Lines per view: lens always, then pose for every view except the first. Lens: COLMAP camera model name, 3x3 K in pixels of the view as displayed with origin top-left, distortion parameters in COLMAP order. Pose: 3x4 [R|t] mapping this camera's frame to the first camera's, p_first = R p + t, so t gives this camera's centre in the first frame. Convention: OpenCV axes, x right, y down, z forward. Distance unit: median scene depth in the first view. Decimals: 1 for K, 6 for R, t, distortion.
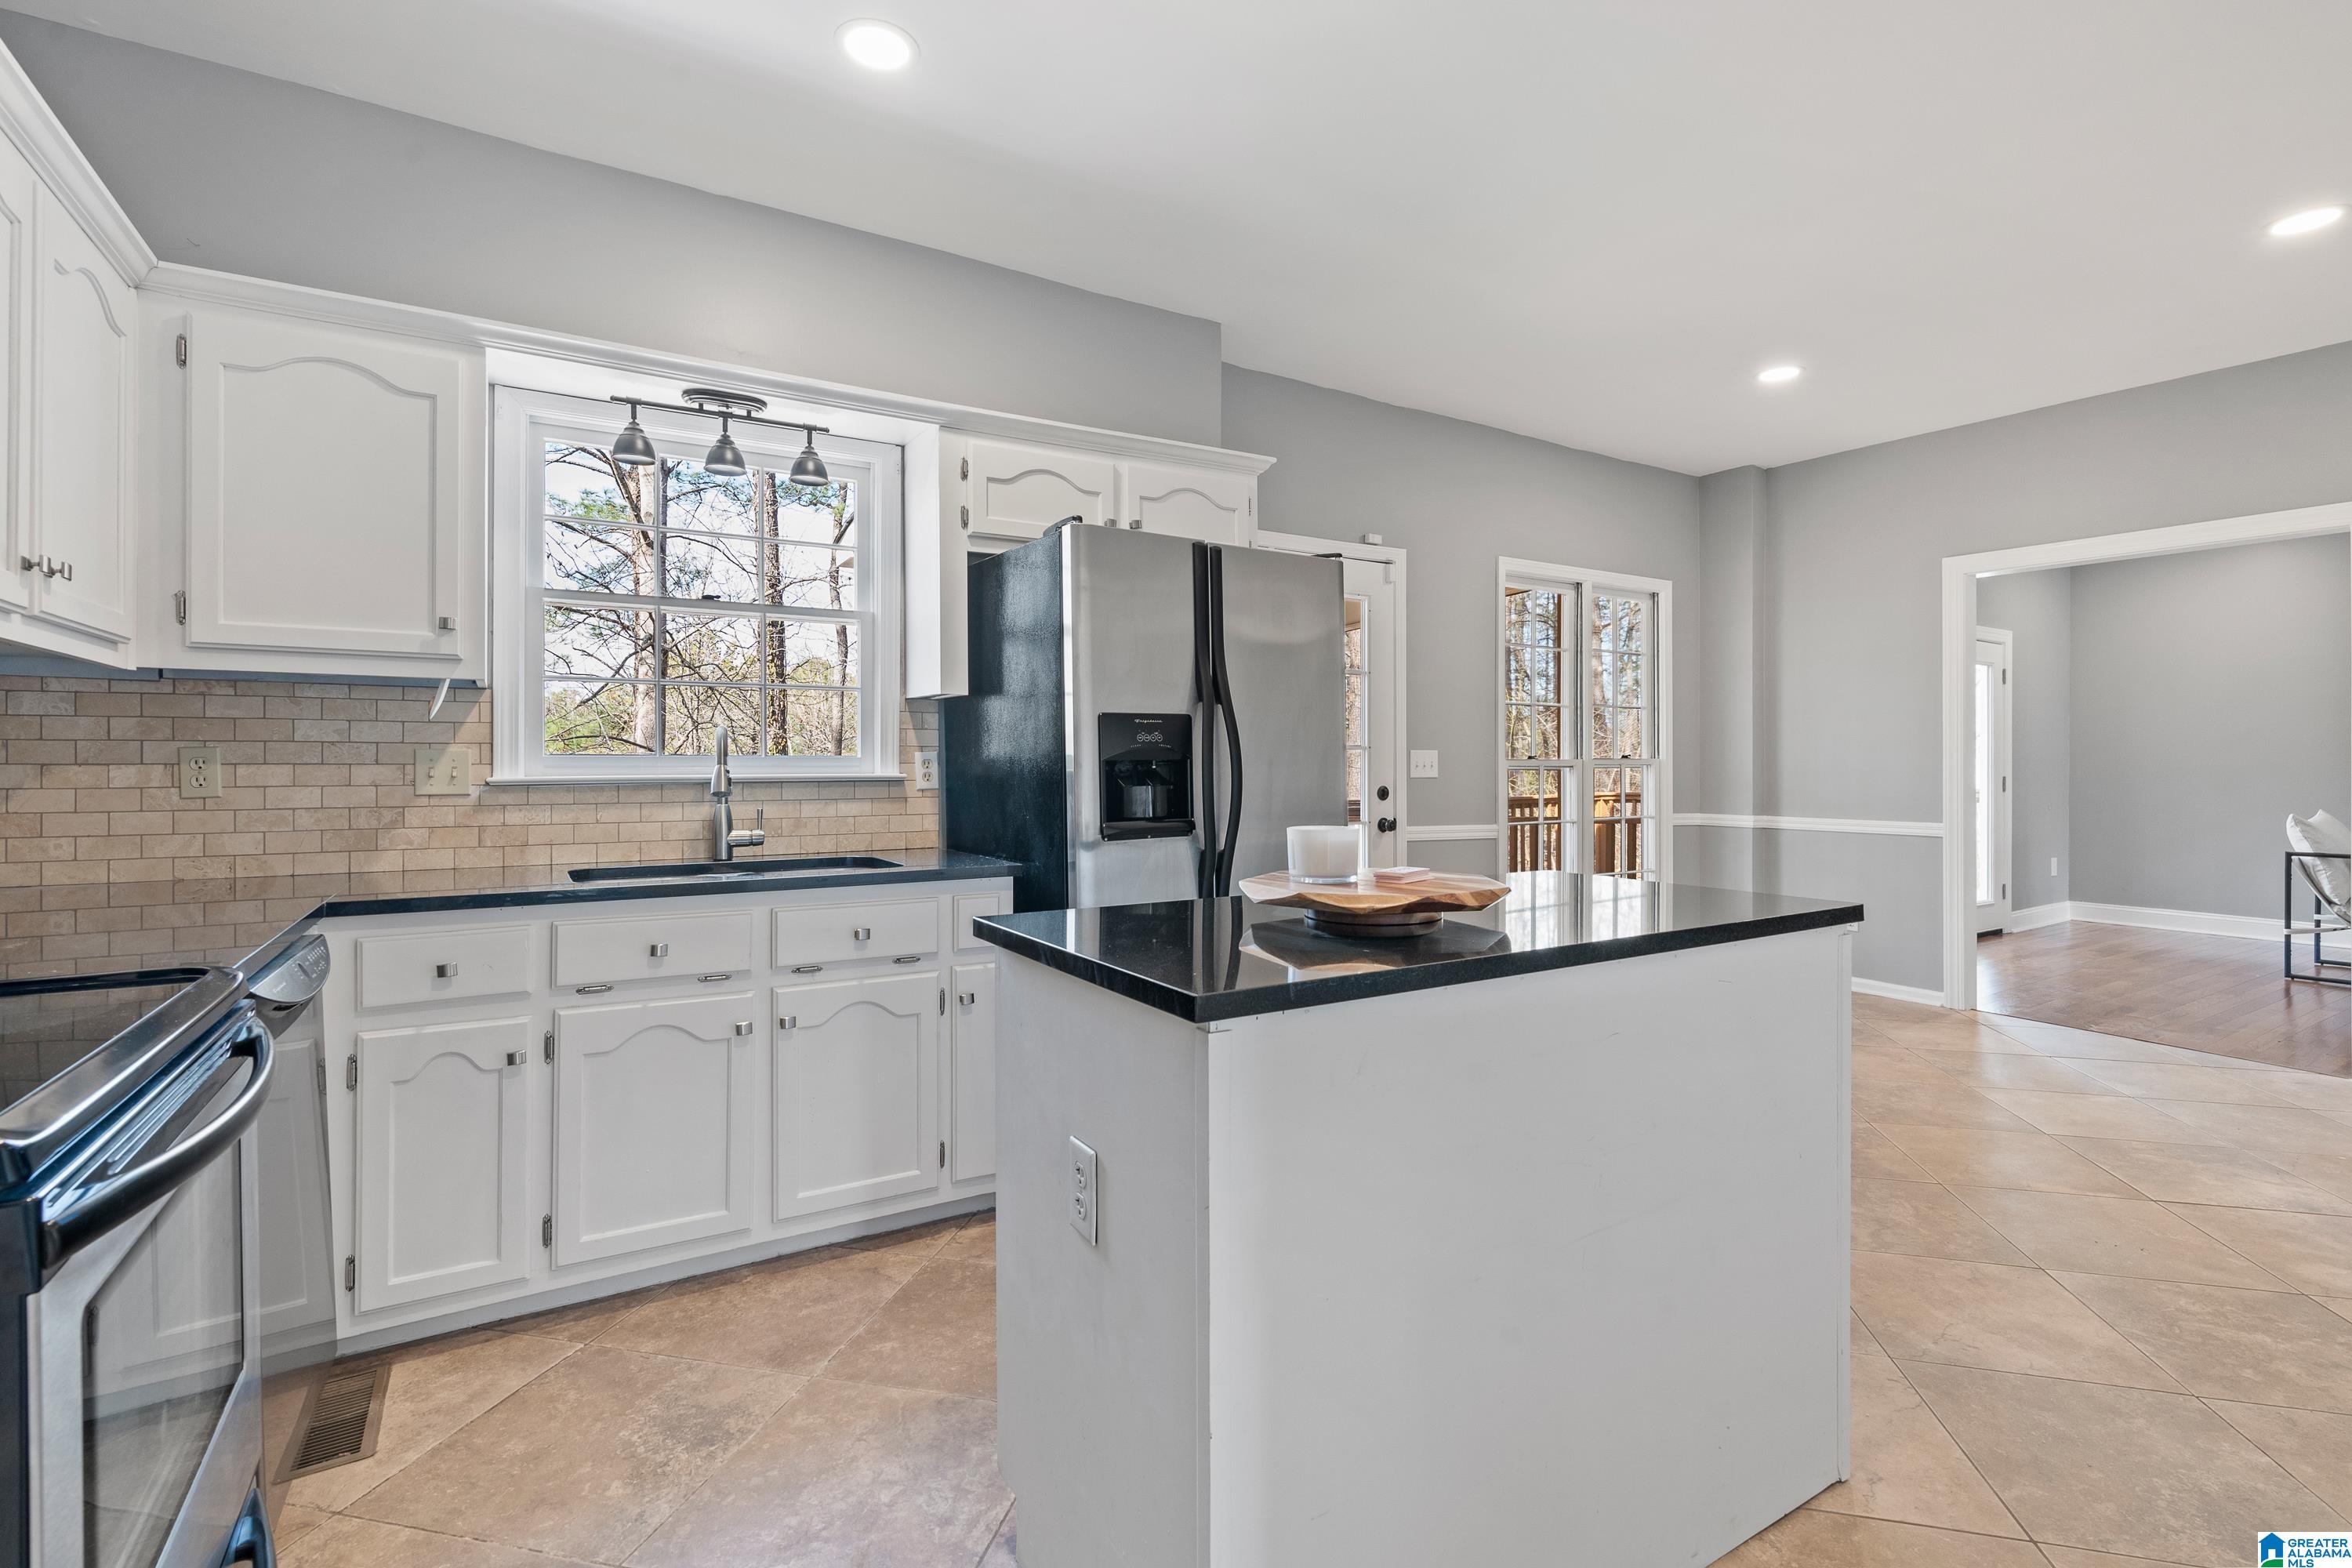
lens RADIAL K [[1071.1, 0, 1182.7], [0, 1071.1, 768.5], [0, 0, 1]] dist [-0.005864, 0.002362]
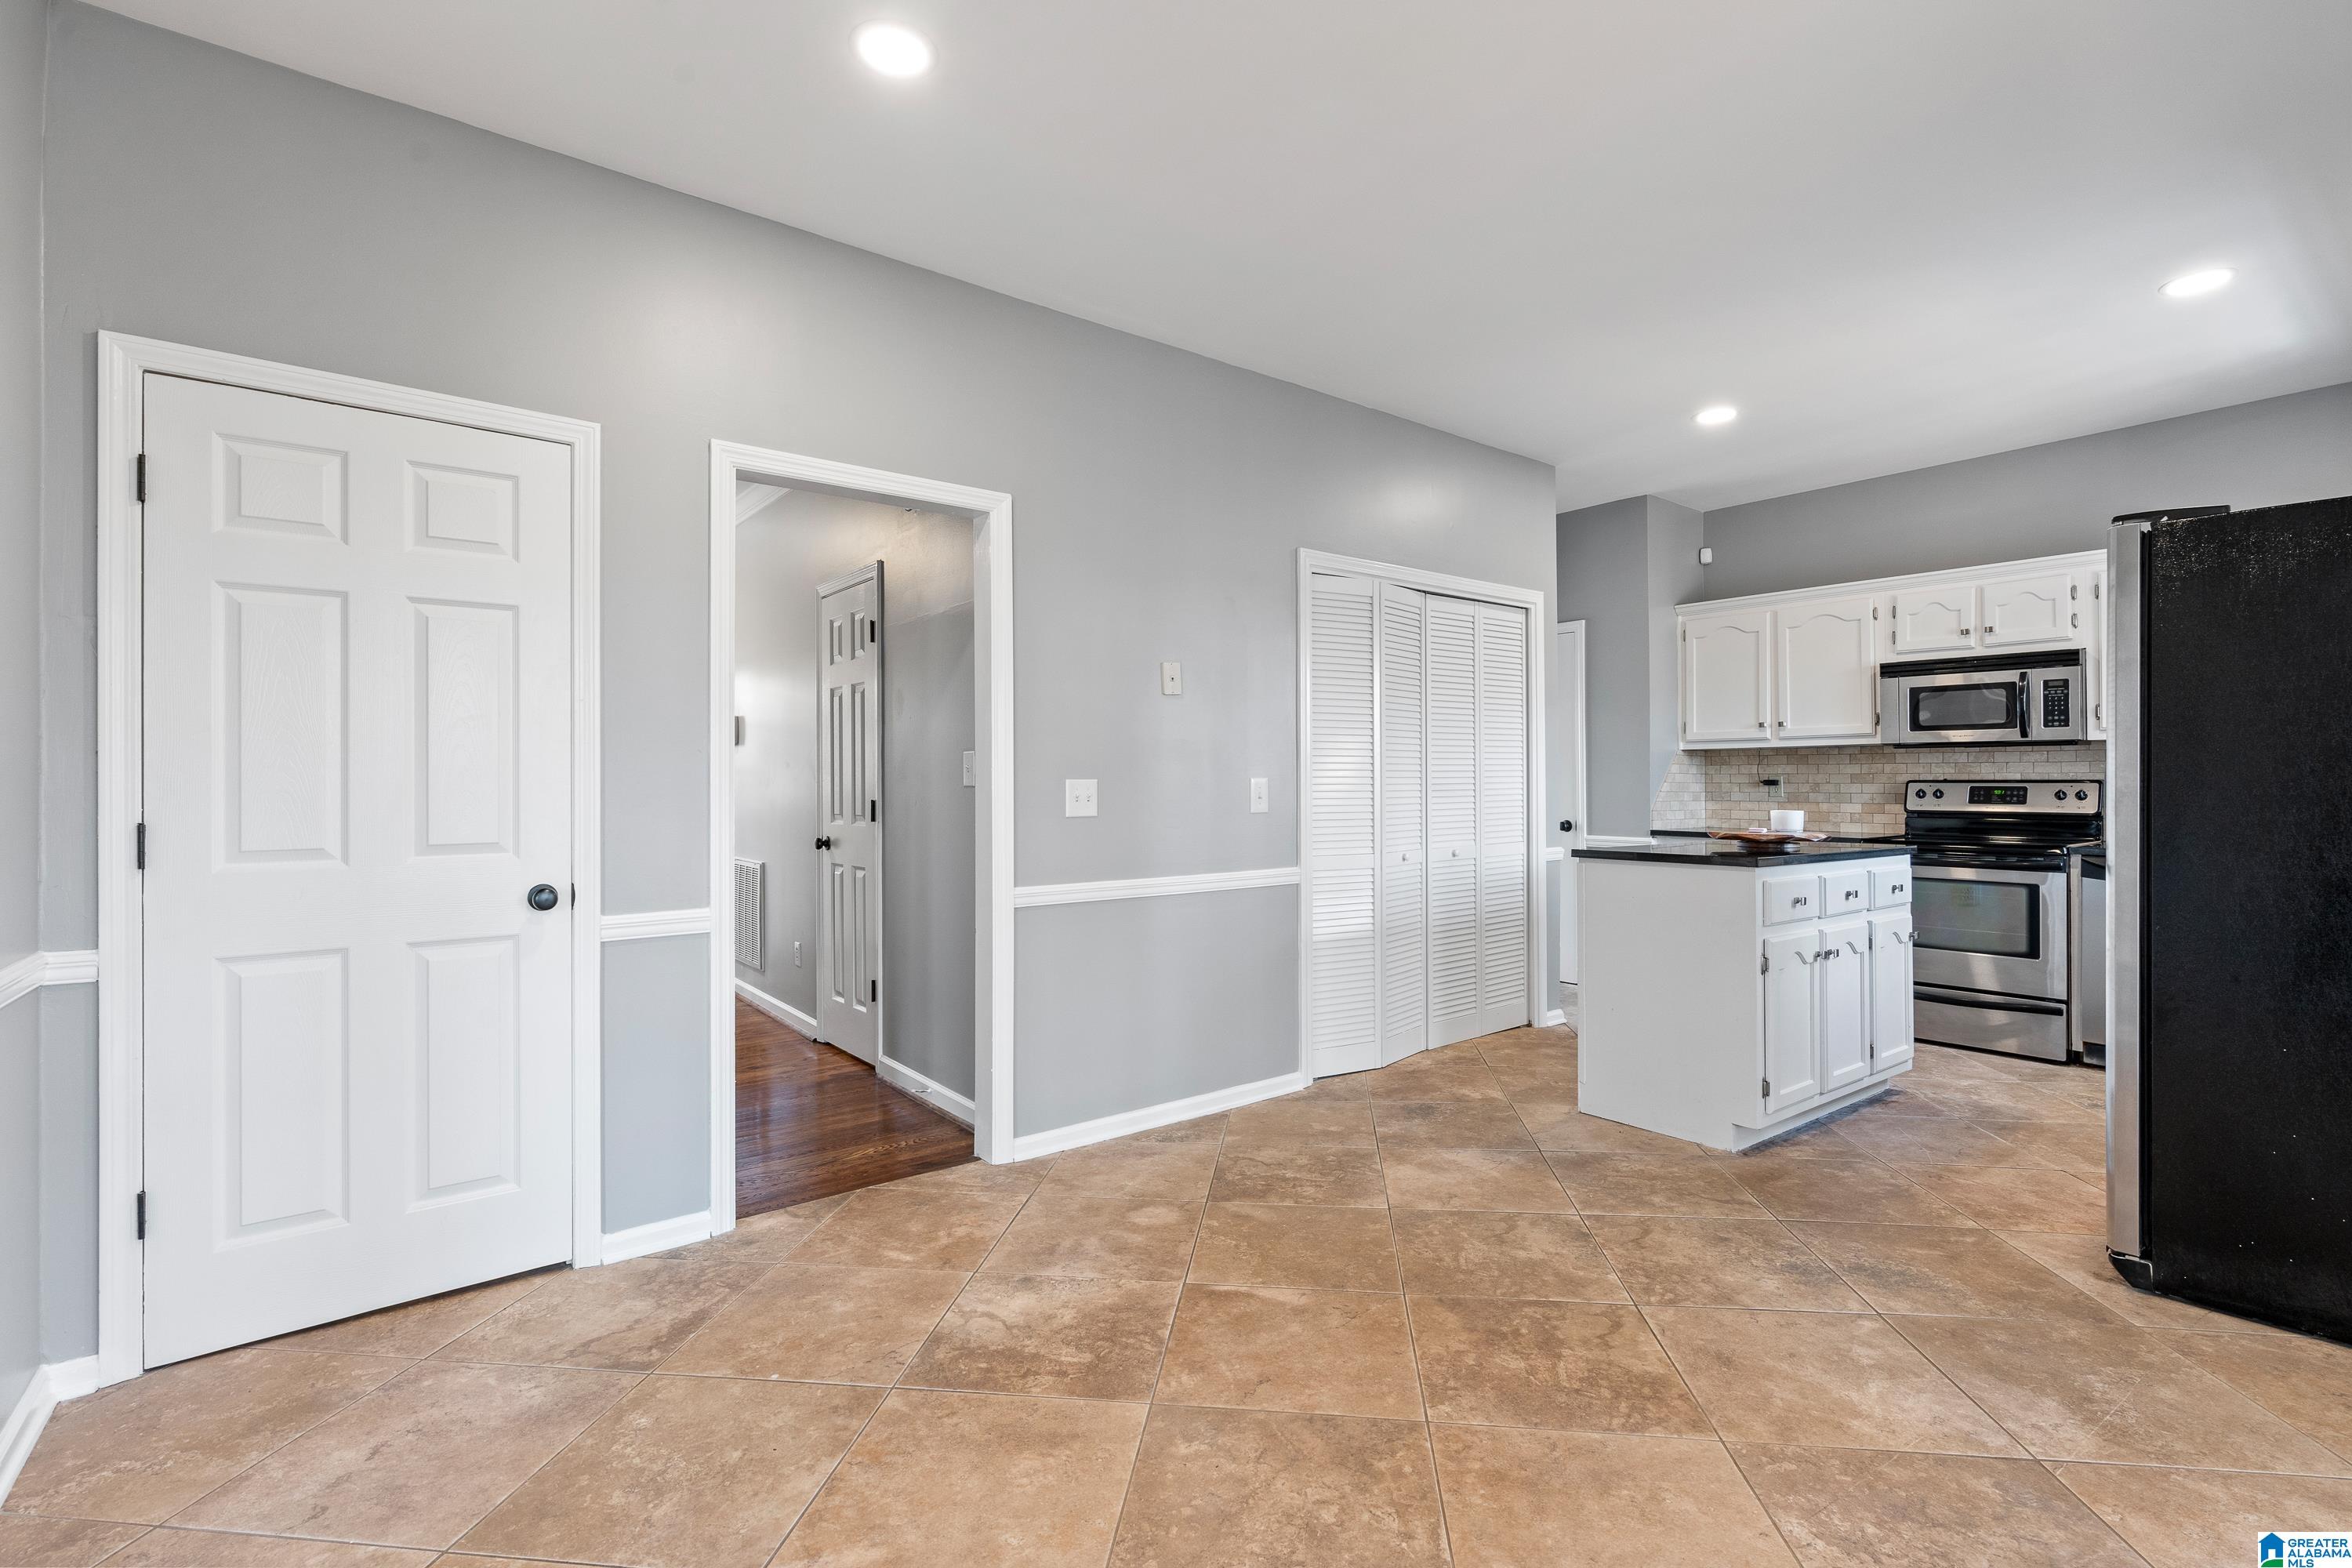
lens RADIAL K [[1066.2, 0, 1176.0], [0, 1066.2, 784.0], [0, 0, 1]] dist [-0.005687, 0.000834]
pose [[-0.995347, 0.001714, -0.096343, 1.044286], [0.001694, 0.999999, 0.000296, -0.004668], [0.096343, 0.000131, -0.995348, 1.951772]]
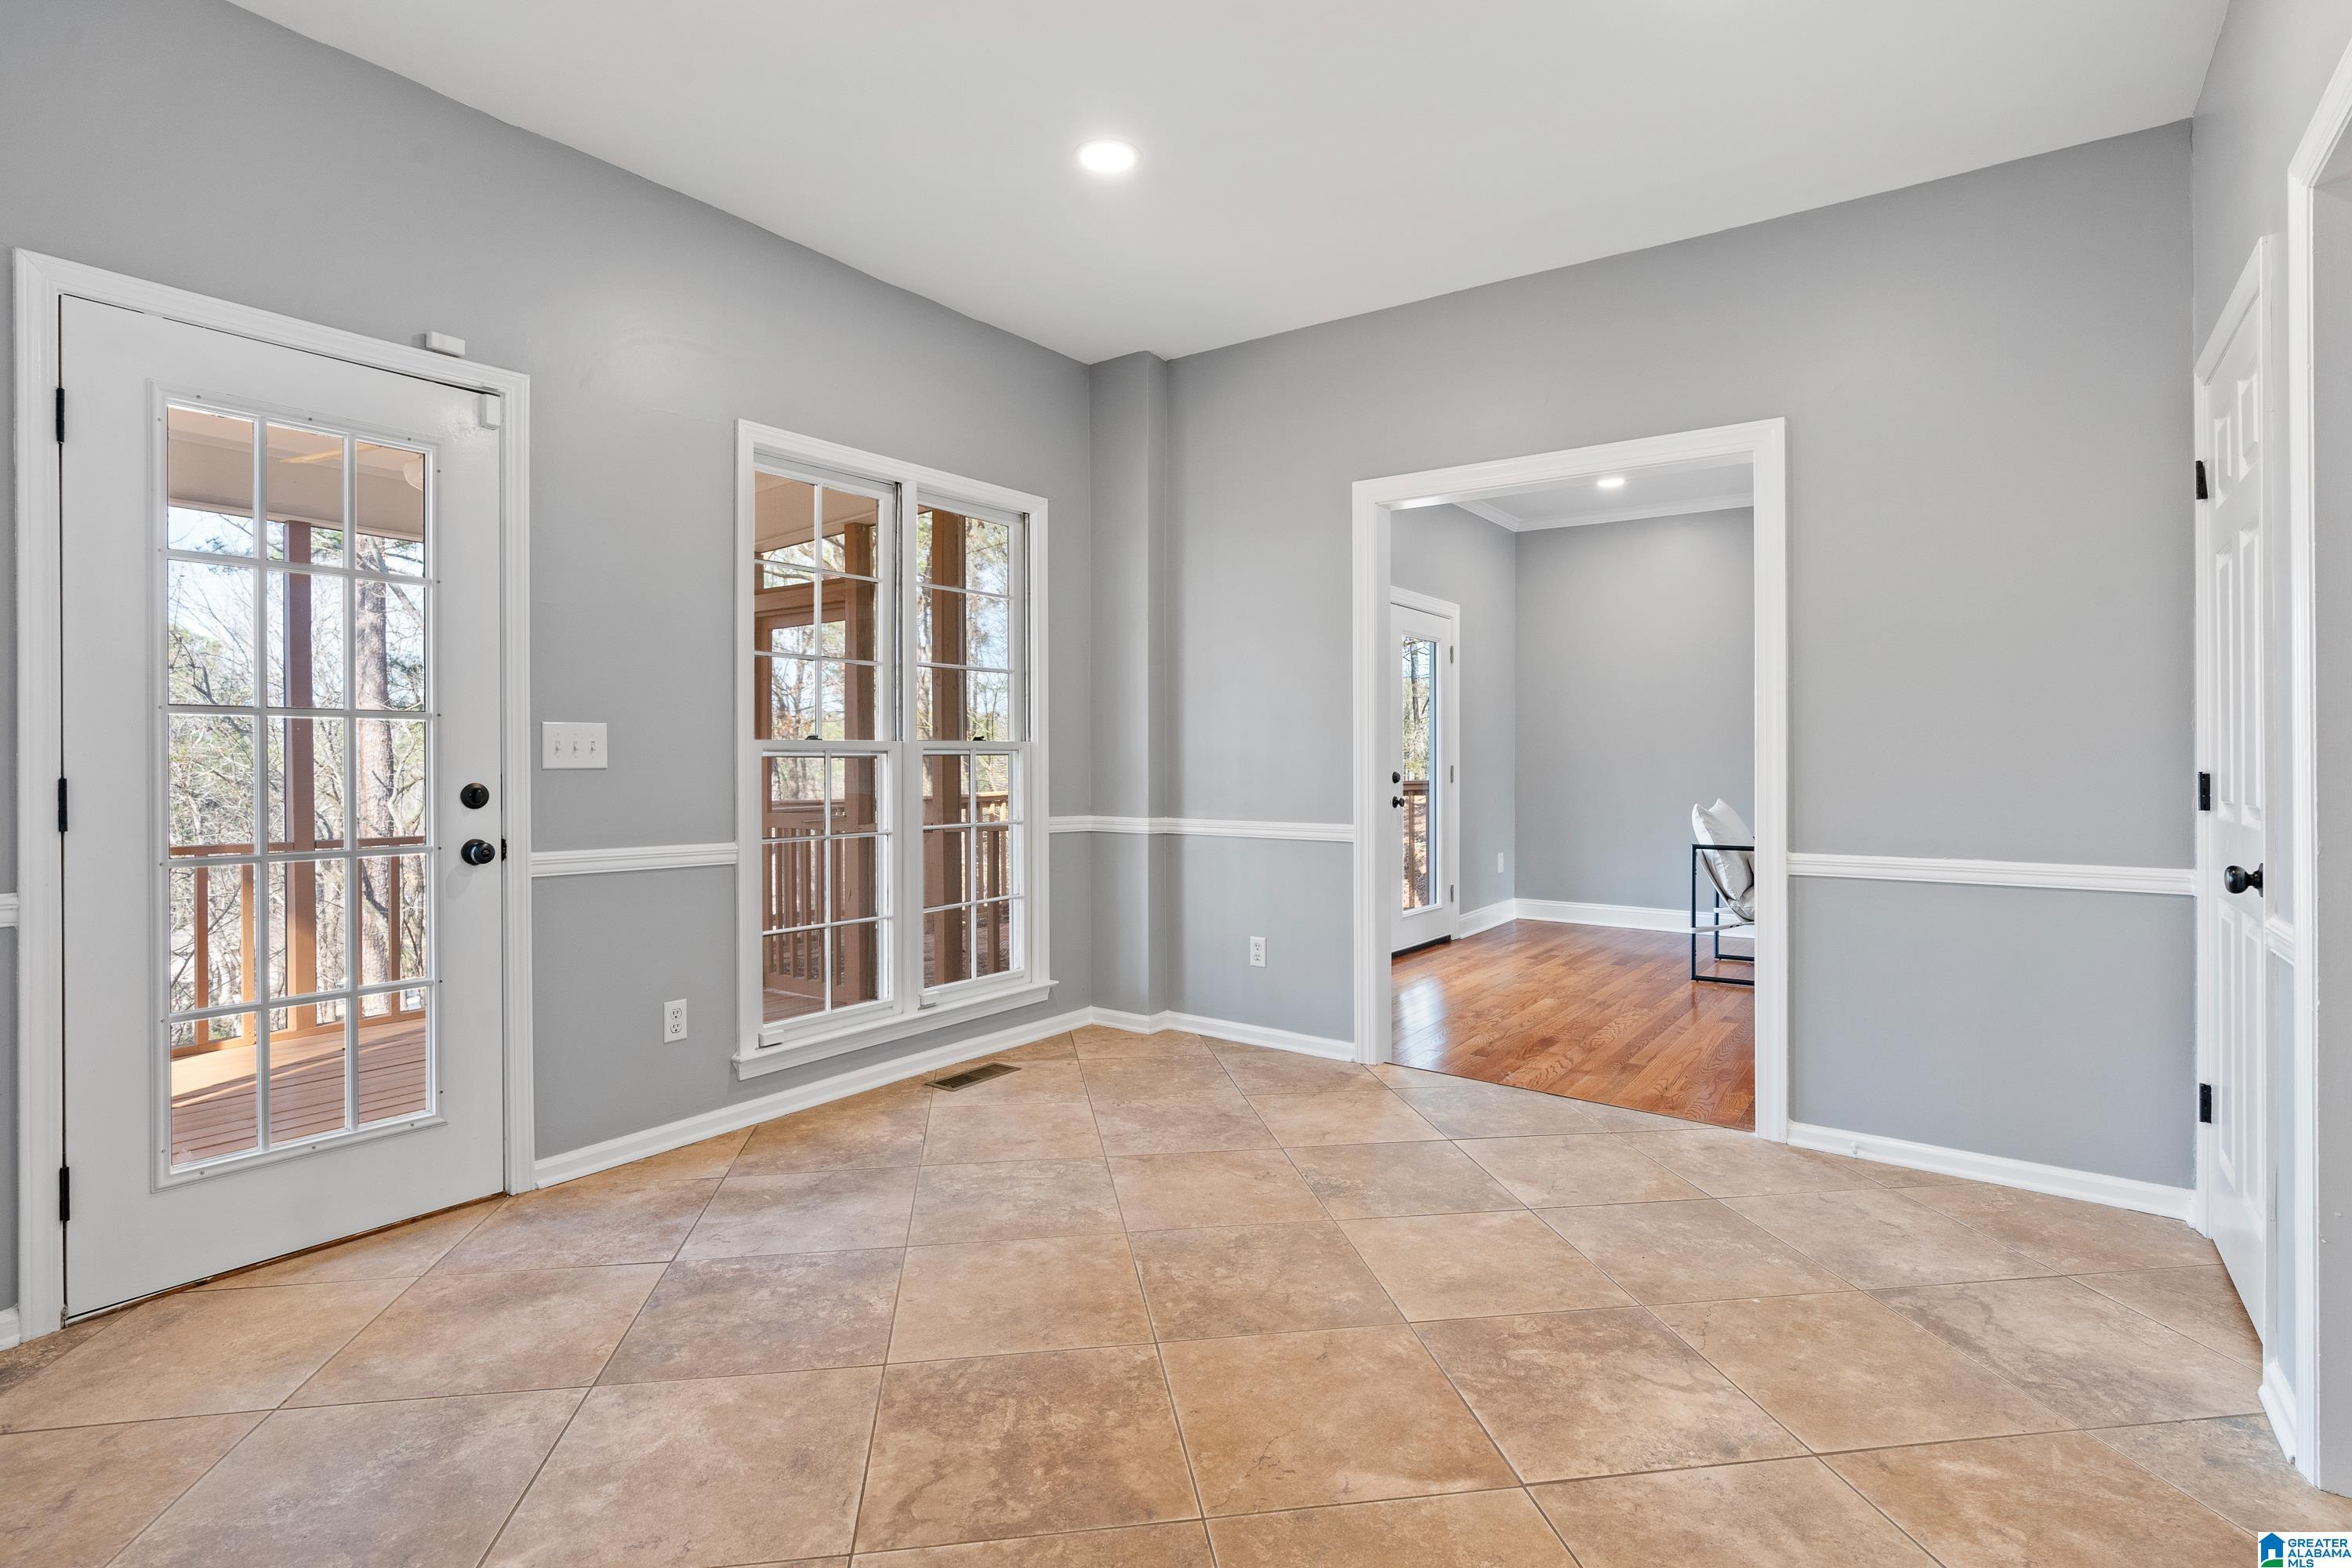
lens RADIAL K [[1146.0, 0, 1172.0], [0, 1146.0, 765.1], [0, 0, 1]] dist [-0.008469, 0.000973]
pose [[0.929495, -0.004290, 0.368811, 0.527086], [0.003764, 0.999991, 0.002145, 0.011392], [-0.368816, -0.000606, 0.929502, 0.515764]]
